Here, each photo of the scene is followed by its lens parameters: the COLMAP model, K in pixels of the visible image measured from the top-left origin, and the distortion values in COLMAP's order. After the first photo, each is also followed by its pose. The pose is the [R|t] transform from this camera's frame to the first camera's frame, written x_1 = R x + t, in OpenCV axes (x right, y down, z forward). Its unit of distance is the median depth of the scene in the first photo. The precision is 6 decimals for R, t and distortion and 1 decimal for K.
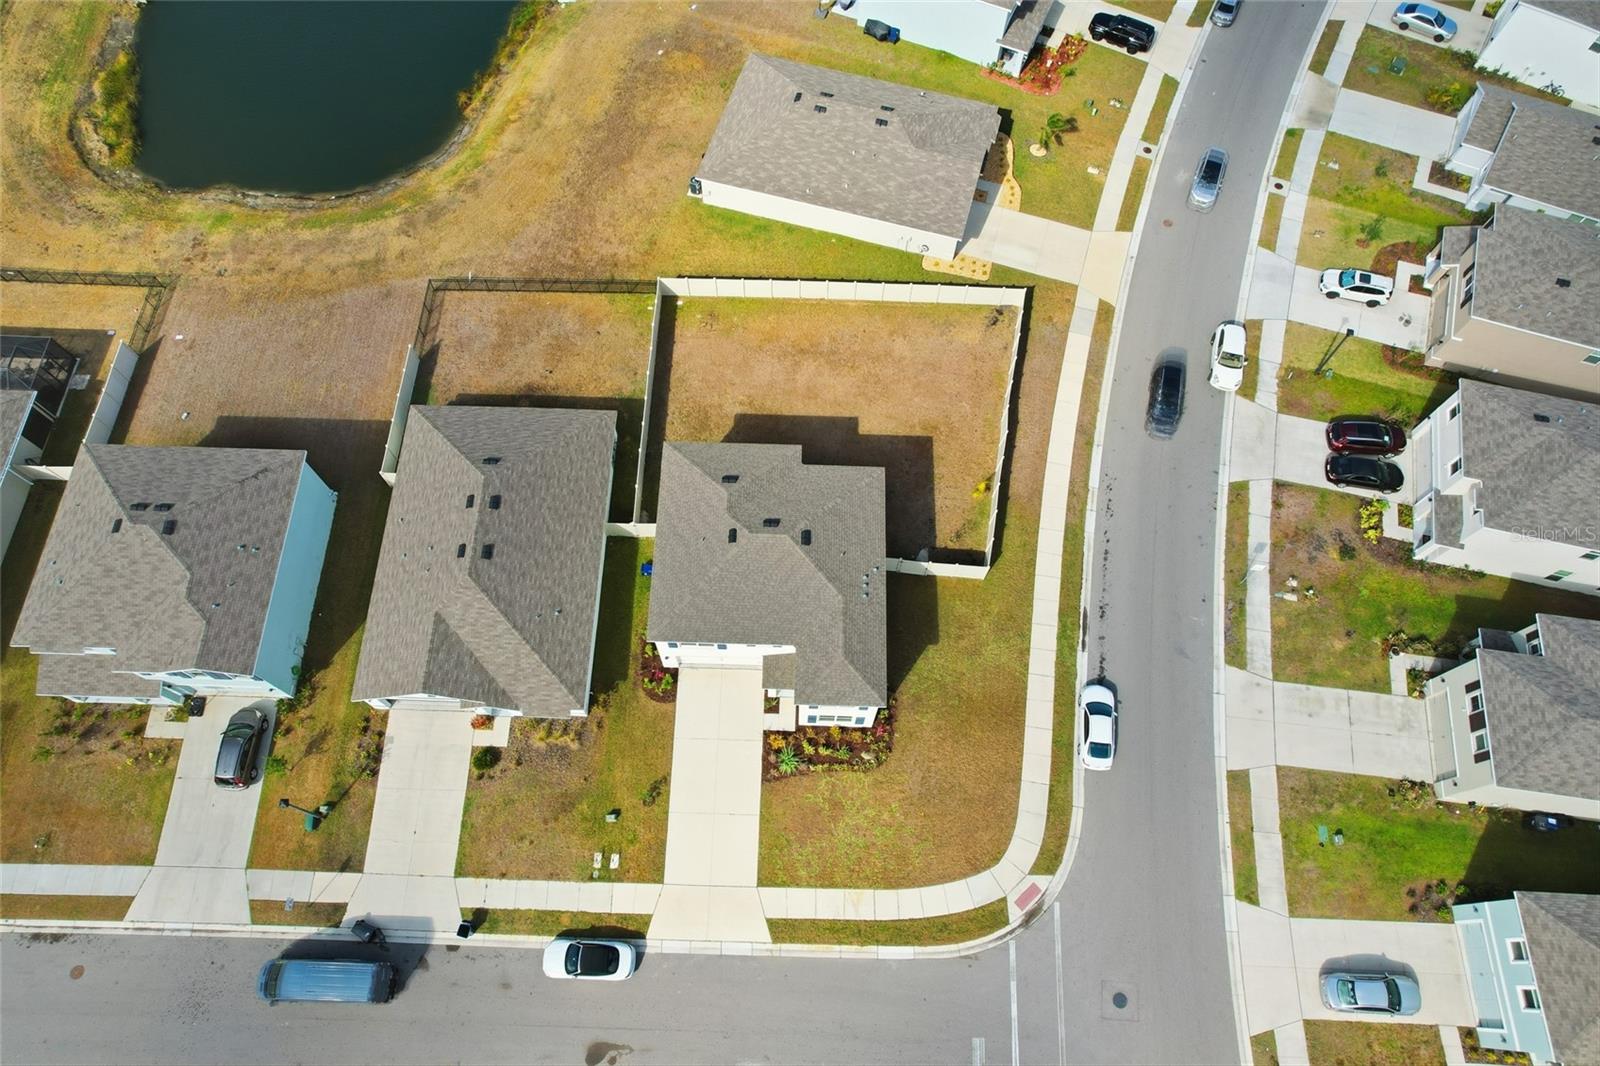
lens RADIAL K [[1018.2, 0, 800.3], [0, 1018.2, 531.7], [0, 0, 1]] dist [-0.036880, 0.017530]
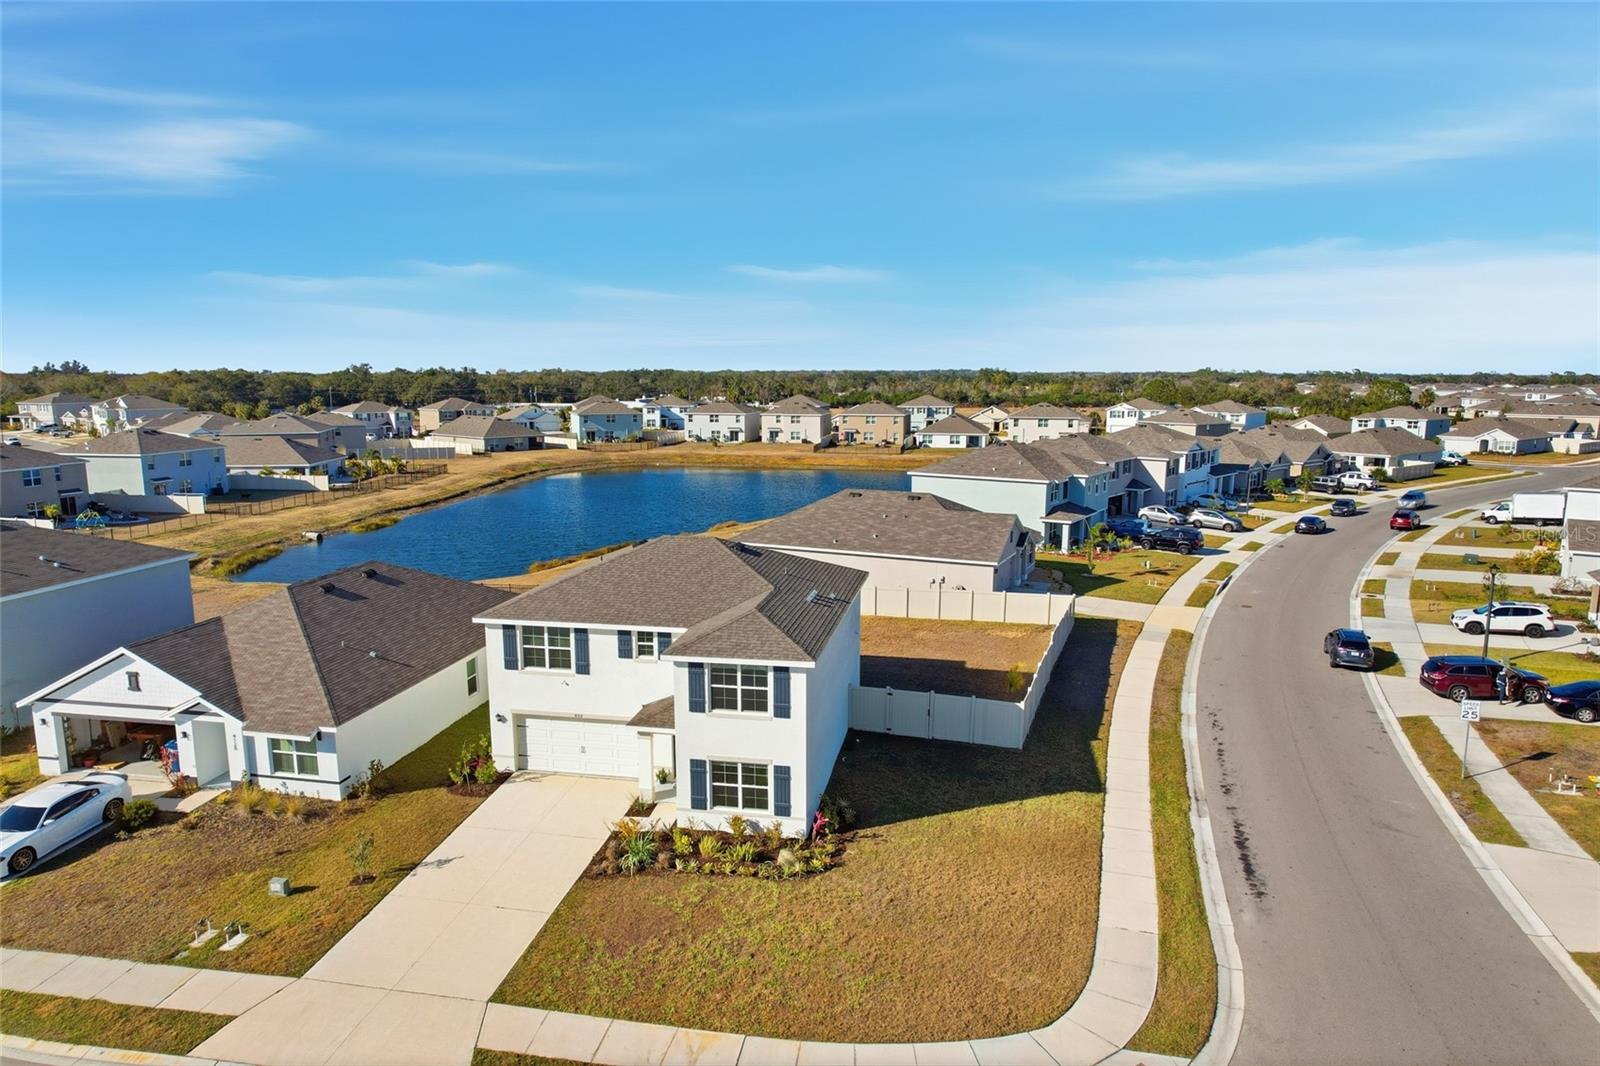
lens RADIAL K [[1018.2, 0, 799.2], [0, 1018.2, 529.8], [0, 0, 1]] dist [-0.036880, 0.017530]
pose [[0.987643, 0.010223, -0.156384, 0.140300], [-0.137358, 0.536897, -0.832390, 0.520965], [0.075453, 0.843586, 0.531667, 0.535073]]
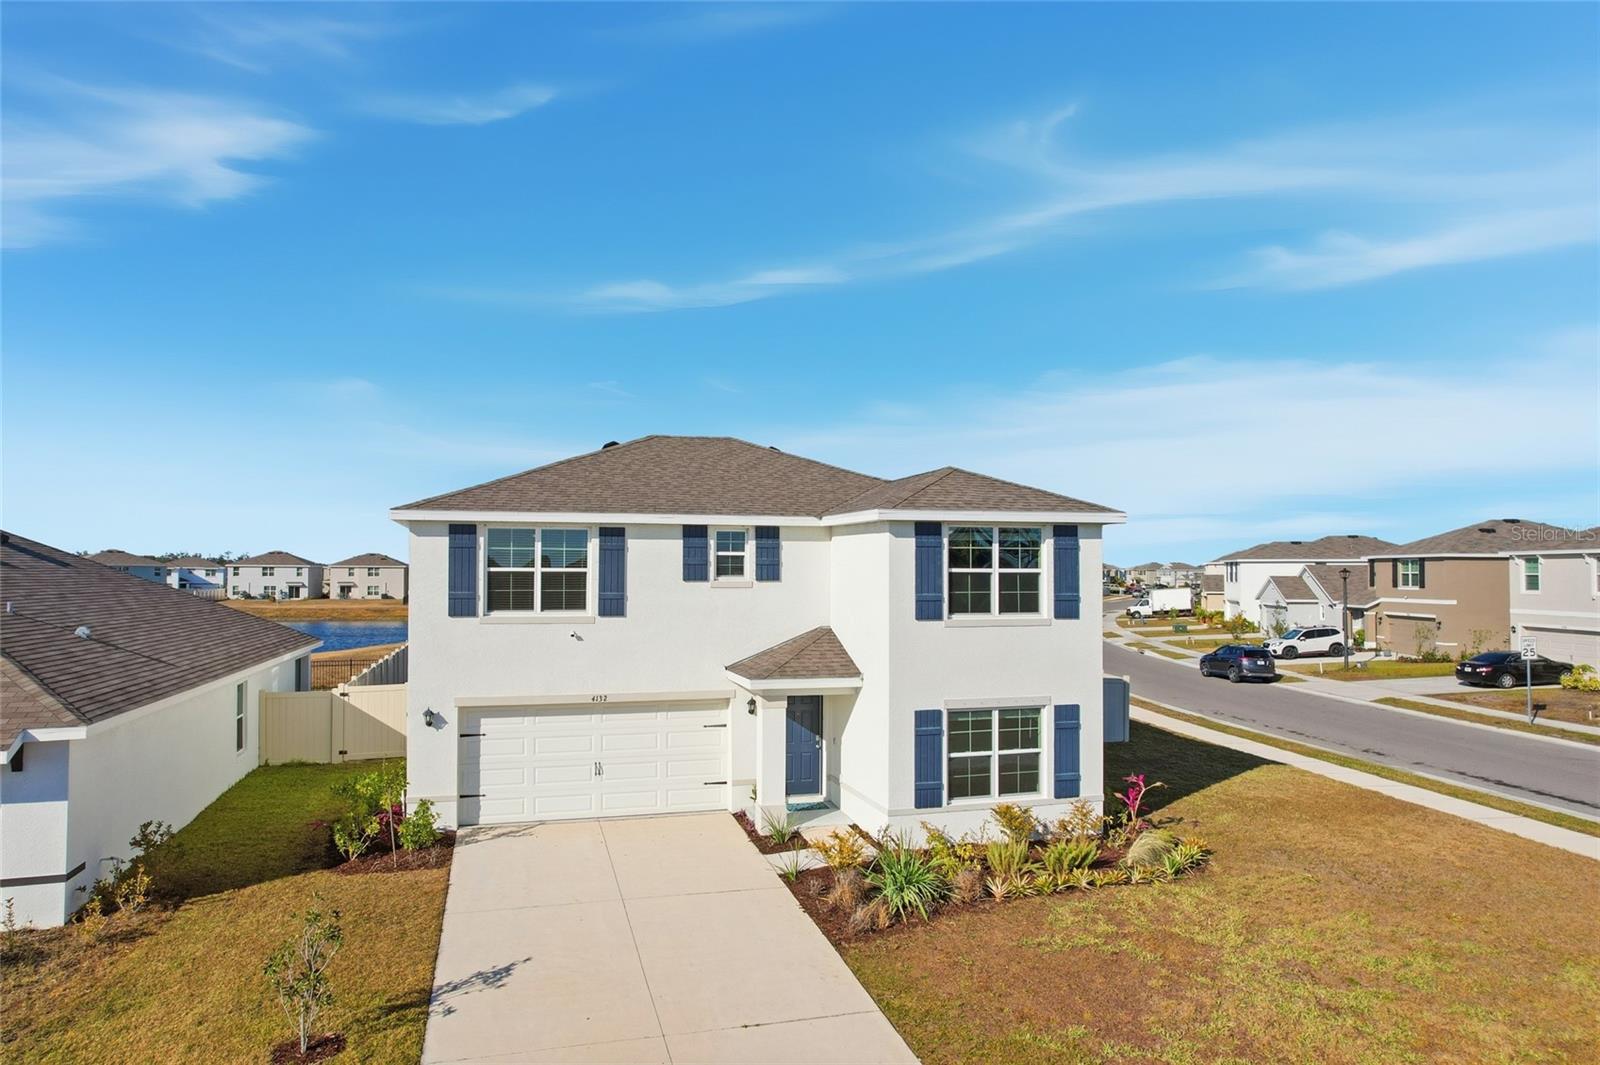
lens RADIAL K [[1018.2, 0, 799.2], [0, 1018.2, 532.3], [0, 0, 1]] dist [-0.036880, 0.017530]
pose [[0.952863, -0.000641, 0.303401, -0.107496], [0.282644, 0.365399, -0.886902, 0.384397], [-0.110294, 0.930851, 0.348356, 0.761644]]
